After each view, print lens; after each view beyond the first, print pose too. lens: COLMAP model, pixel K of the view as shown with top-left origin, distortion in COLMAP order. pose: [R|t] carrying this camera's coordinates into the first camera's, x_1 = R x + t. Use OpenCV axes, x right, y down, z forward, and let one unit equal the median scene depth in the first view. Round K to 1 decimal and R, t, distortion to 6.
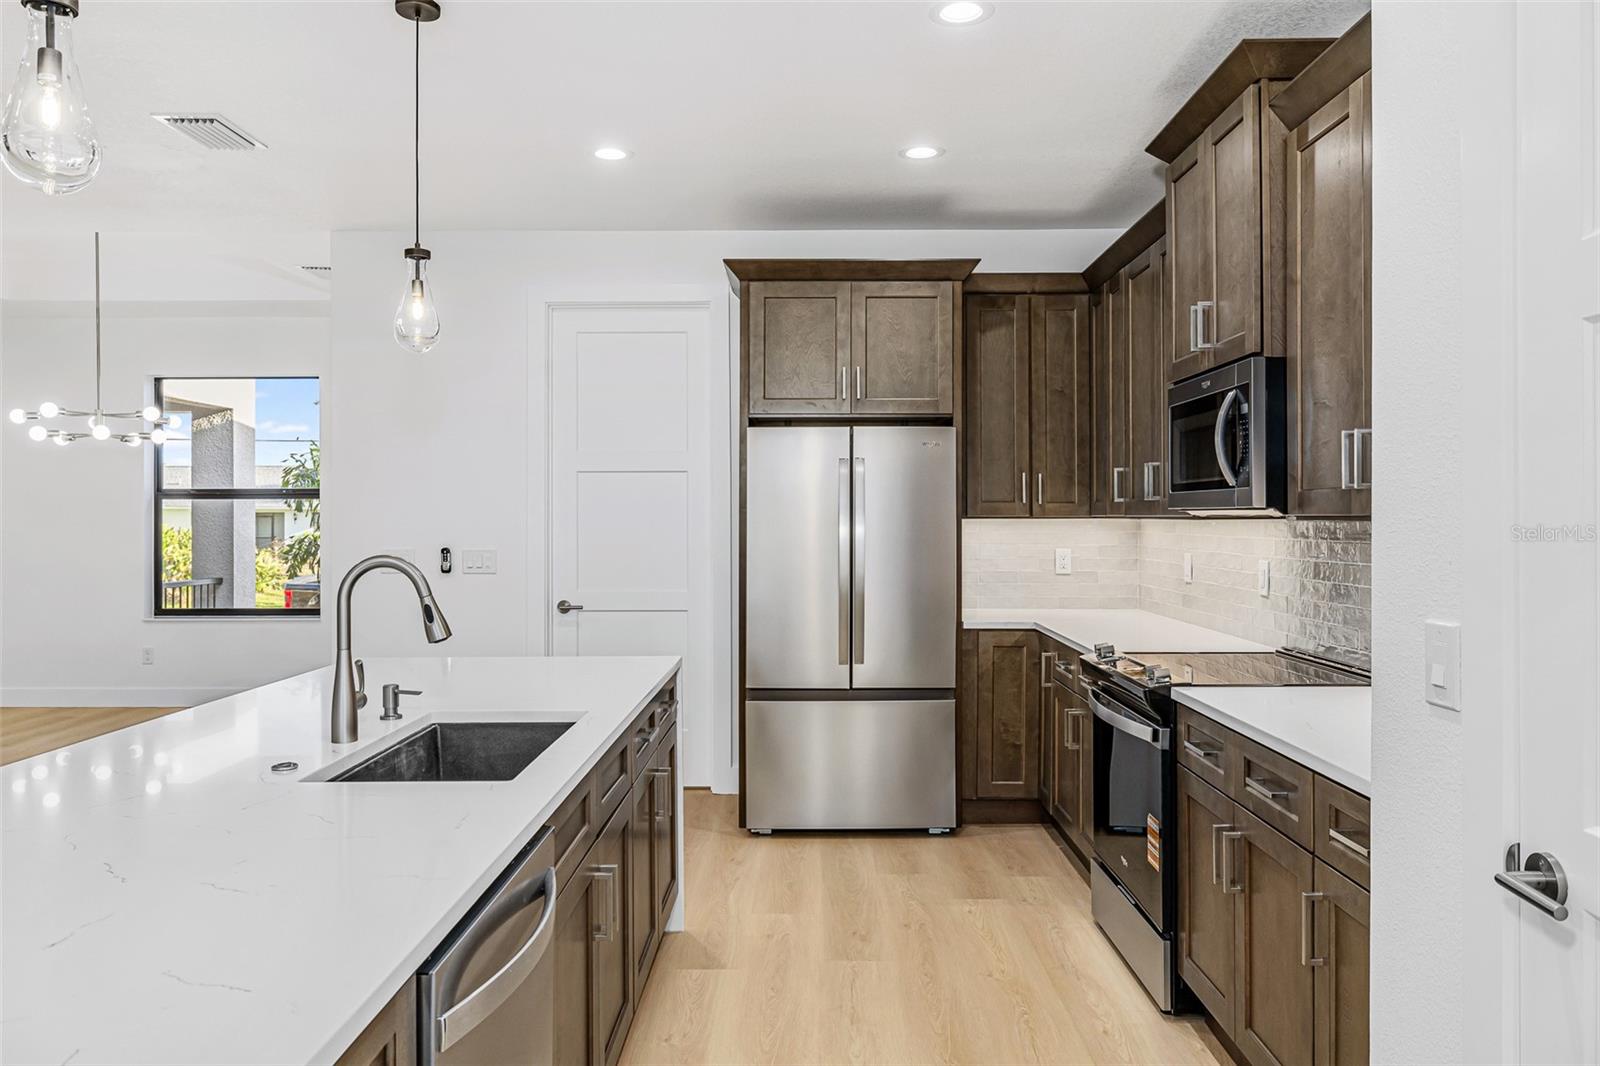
lens RADIAL K [[1116.1, 0, 804.5], [0, 1116.1, 515.2], [0, 0, 1]] dist [-0.002803, -0.002756]
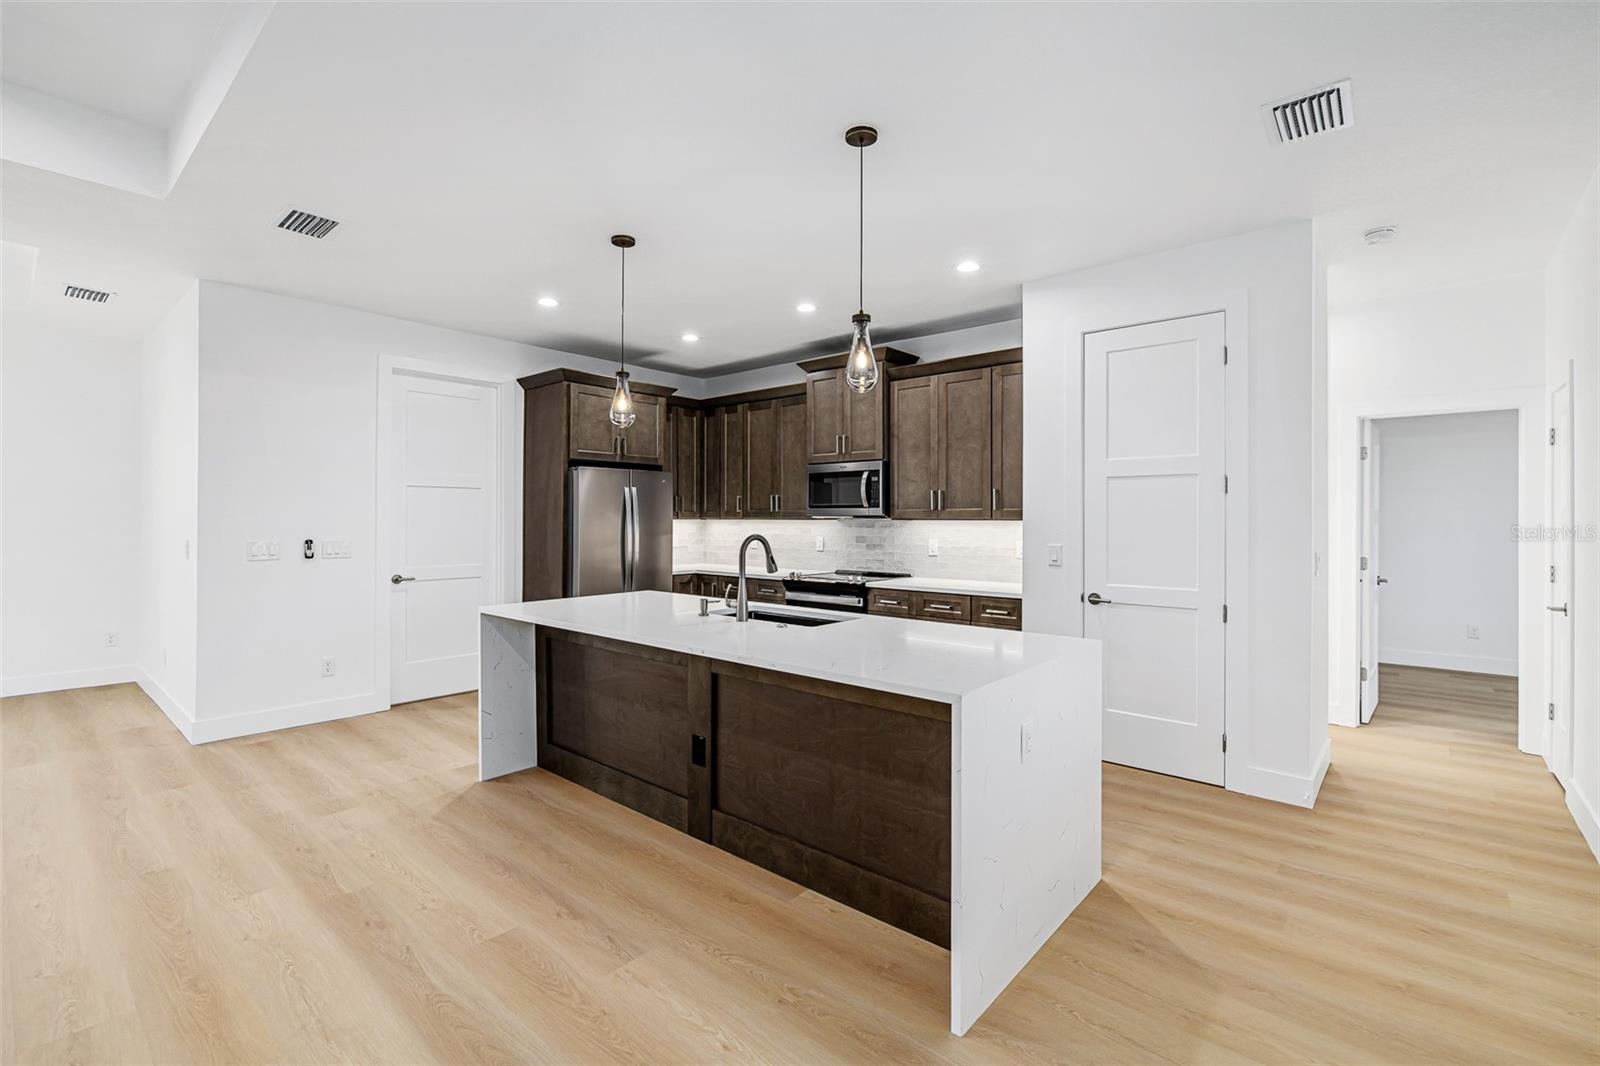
lens RADIAL K [[708.5, 0, 797.5], [0, 708.5, 520.5], [0, 0, 1]] dist [-0.007463, 0.000877]
pose [[0.651102, 0.001642, 0.758989, -0.654651], [-0.005124, 0.999984, 0.002232, 0.001672], [-0.758973, -0.005342, 0.651100, 0.012896]]
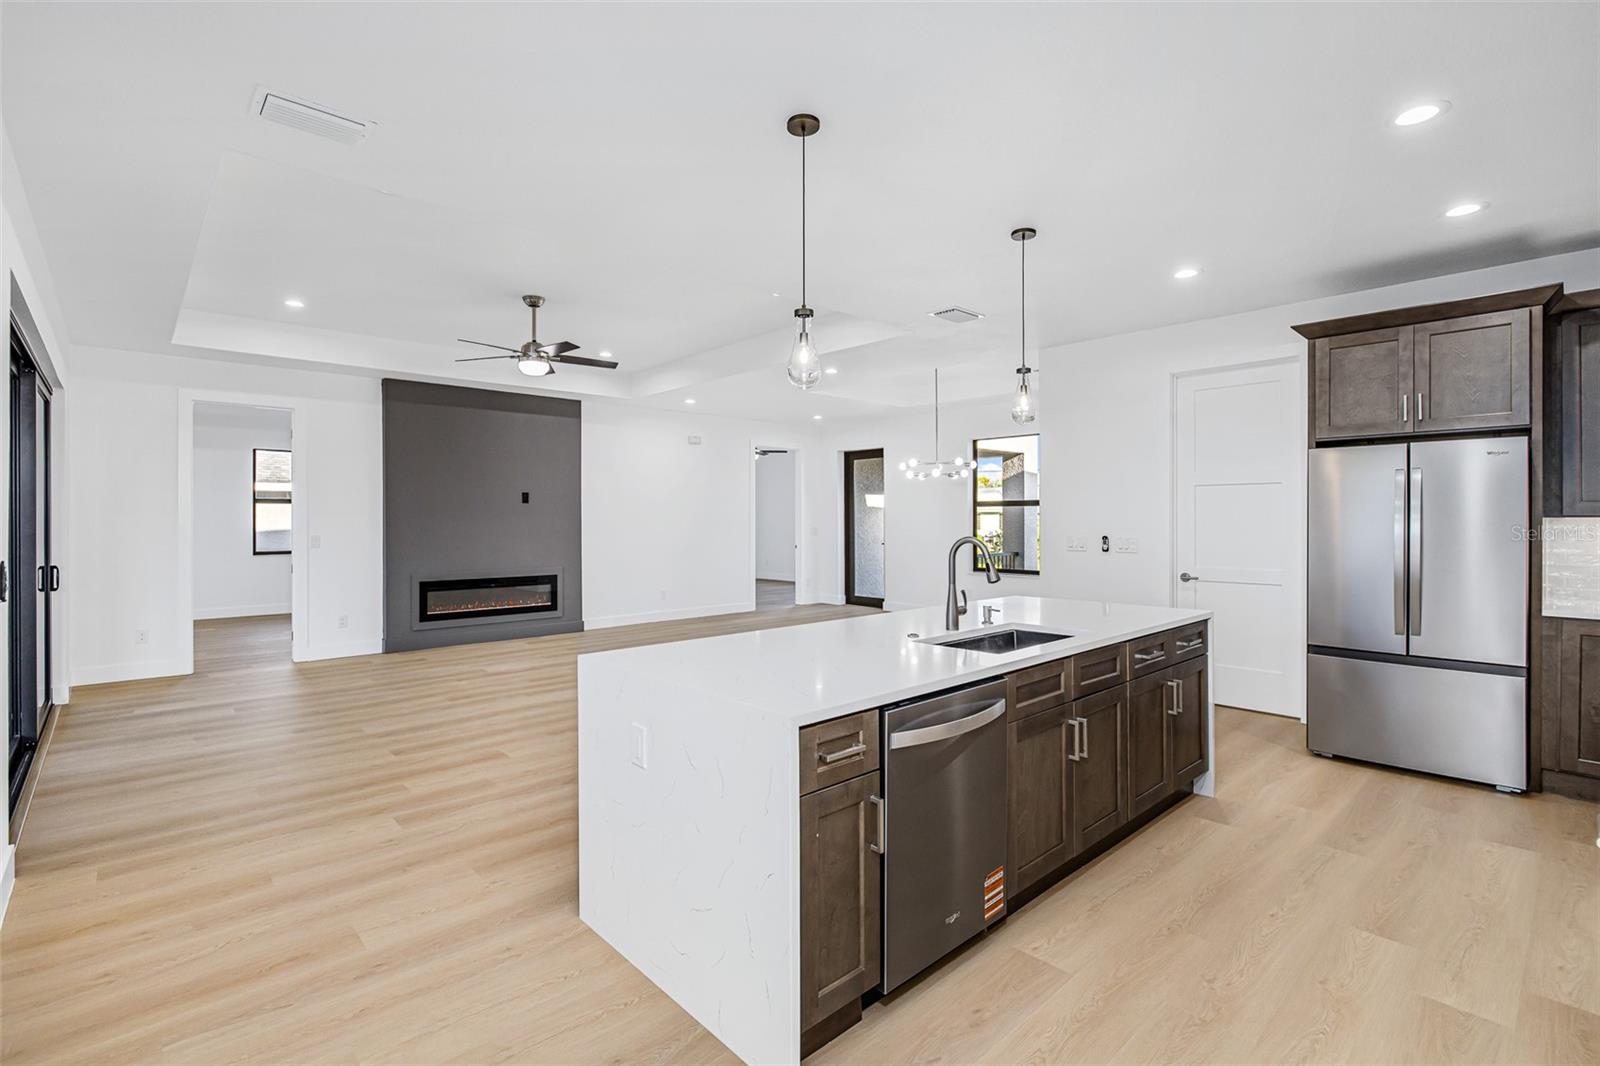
lens RADIAL K [[740.9, 0, 801.7], [0, 740.9, 519.9], [0, 0, 1]] dist [-0.000974, -0.000331]
pose [[0.684226, 0.001338, -0.729269, 0.174578], [0.003433, 0.999981, 0.005056, -0.000757], [0.729262, -0.005963, 0.684208, -0.048782]]
